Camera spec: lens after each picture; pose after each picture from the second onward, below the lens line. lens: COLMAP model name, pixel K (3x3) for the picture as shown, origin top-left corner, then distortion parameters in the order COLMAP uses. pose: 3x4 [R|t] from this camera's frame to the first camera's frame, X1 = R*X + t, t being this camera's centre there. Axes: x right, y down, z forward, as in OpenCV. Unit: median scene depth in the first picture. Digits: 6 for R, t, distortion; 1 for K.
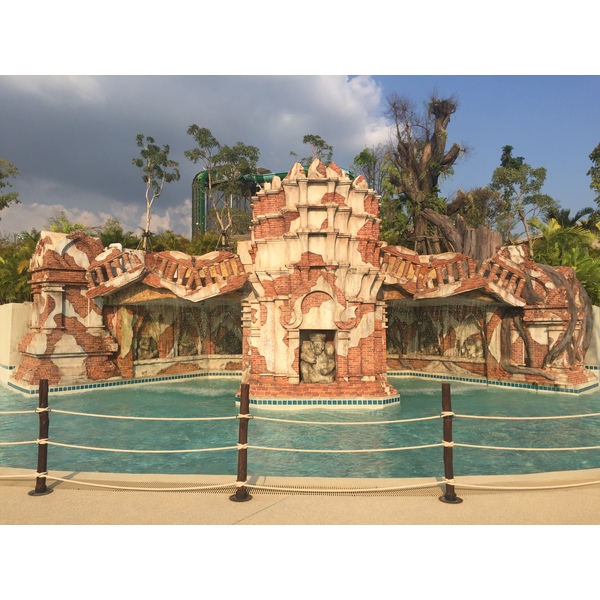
lens RADIAL K [[587.7, 0, 300.0], [0, 587.7, 300.0], [0, 0, 1]] dist [0.139152, -0.158139]
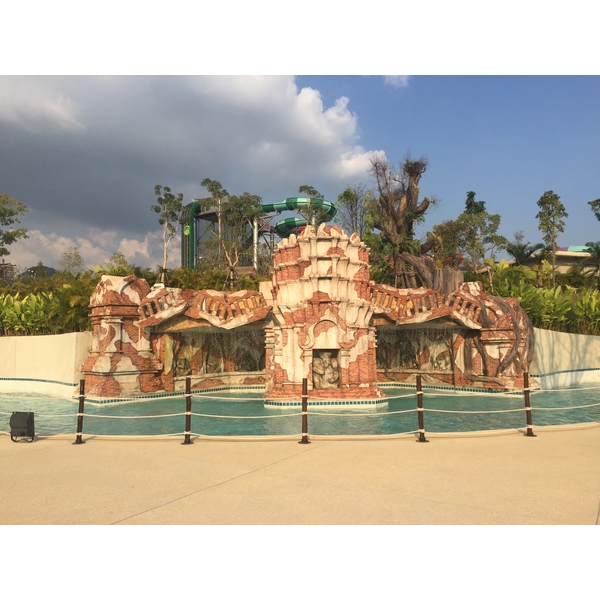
lens RADIAL K [[587.7, 0, 300.0], [0, 587.7, 300.0], [0, 0, 1]] dist [0.139152, -0.158139]
pose [[0.999305, -0.013320, 0.034817, -0.060166], [0.014650, 0.999162, -0.038230, -0.008476], [-0.034278, 0.038713, 0.998662, -0.274673]]
